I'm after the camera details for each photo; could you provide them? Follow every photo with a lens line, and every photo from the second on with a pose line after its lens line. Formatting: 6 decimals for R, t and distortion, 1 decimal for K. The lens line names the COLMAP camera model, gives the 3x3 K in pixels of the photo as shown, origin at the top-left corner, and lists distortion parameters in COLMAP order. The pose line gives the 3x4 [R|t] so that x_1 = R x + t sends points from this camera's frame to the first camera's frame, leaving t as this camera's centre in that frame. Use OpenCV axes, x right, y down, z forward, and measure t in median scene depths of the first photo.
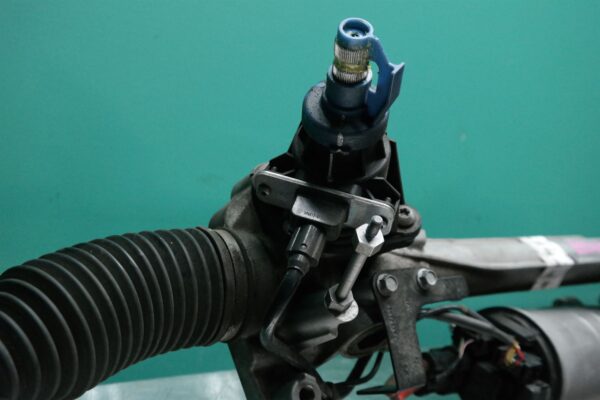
lens RADIAL K [[615.4, 0, 300.0], [0, 615.4, 200.0], [0, 0, 1]] dist [-0.082545, 0.294547]
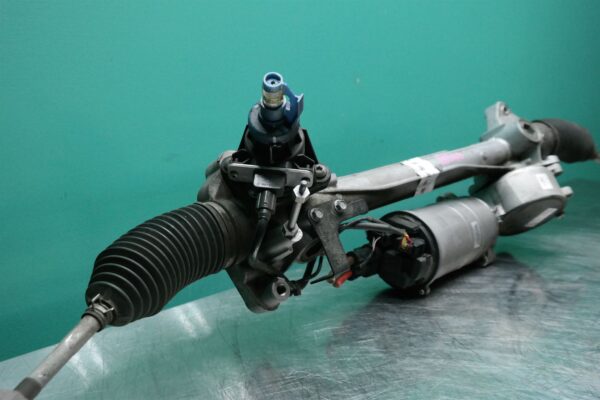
lens RADIAL K [[615.4, 0, 300.0], [0, 615.4, 200.0], [0, 0, 1]] dist [-0.082545, 0.294547]
pose [[0.975375, -0.194473, 0.104042, -0.064532], [0.180951, 0.975305, 0.126635, -0.115985], [-0.126100, -0.104690, 0.986478, -0.607526]]
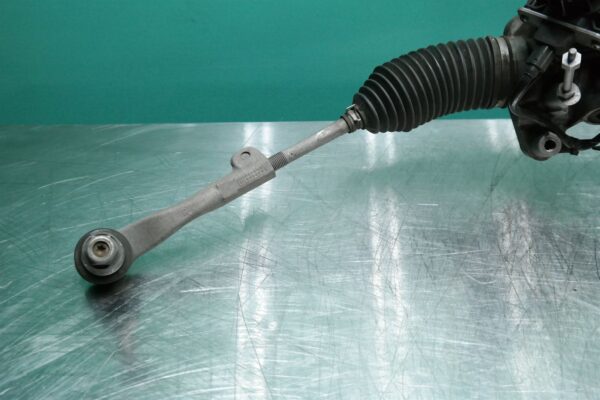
lens RADIAL K [[615.4, 0, 300.0], [0, 615.4, 200.0], [0, 0, 1]] dist [-0.082545, 0.294547]
pose [[0.800653, 0.192113, -0.567492, 0.425230], [0.080735, 0.903961, 0.419924, -0.276847], [0.593663, -0.382030, 0.708249, -0.576103]]
